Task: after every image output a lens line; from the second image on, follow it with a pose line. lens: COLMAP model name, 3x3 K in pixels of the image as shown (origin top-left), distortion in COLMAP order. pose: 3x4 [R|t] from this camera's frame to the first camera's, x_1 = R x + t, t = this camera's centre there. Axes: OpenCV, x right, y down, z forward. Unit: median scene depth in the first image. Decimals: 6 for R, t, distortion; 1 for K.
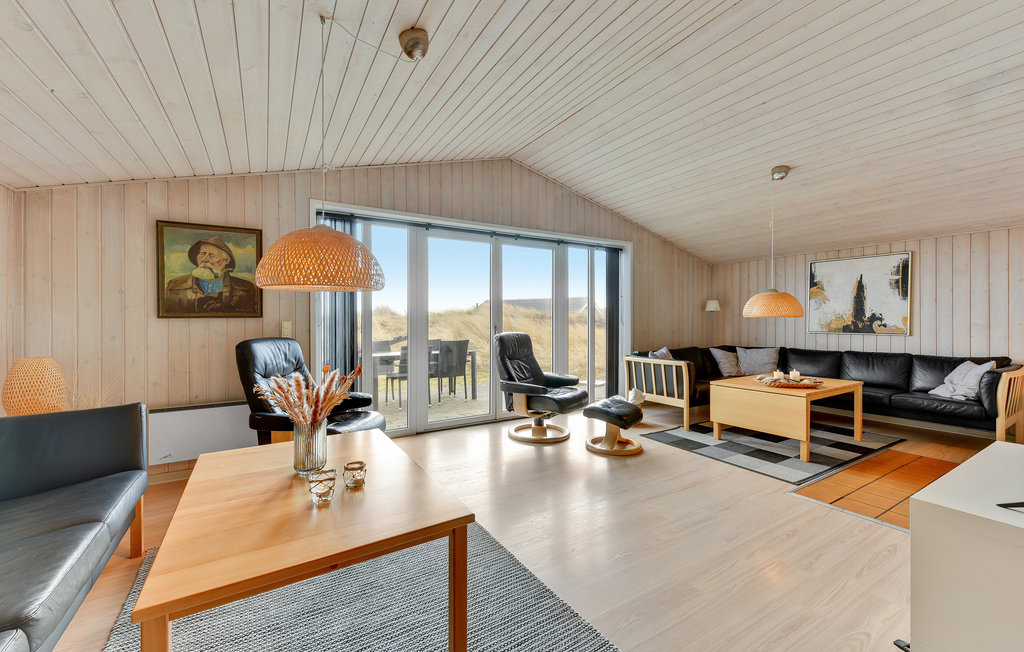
lens RADIAL K [[433.0, 0, 510.8], [0, 433.0, 322.6], [0, 0, 1]] dist [-0.000490, -0.000722]
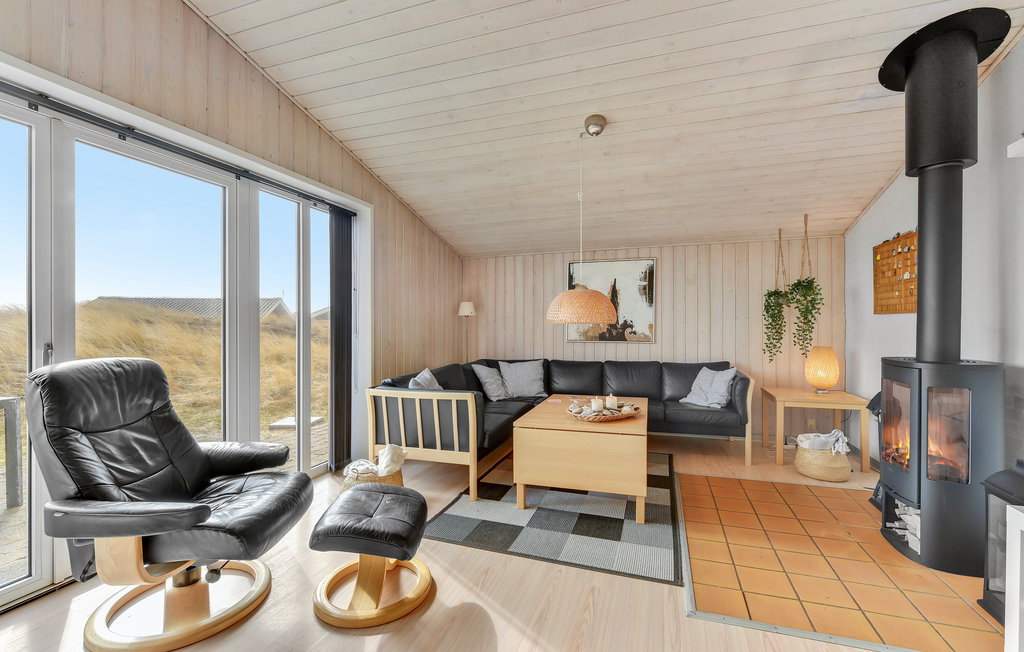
lens RADIAL K [[440.6, 0, 513.8], [0, 440.6, 327.2], [0, 0, 1]] dist [-0.004823, -0.001427]
pose [[0.776793, -0.001546, 0.629754, 0.039736], [0.004719, 0.999983, -0.003366, -0.003996], [-0.629738, 0.005587, 0.776788, 0.424866]]
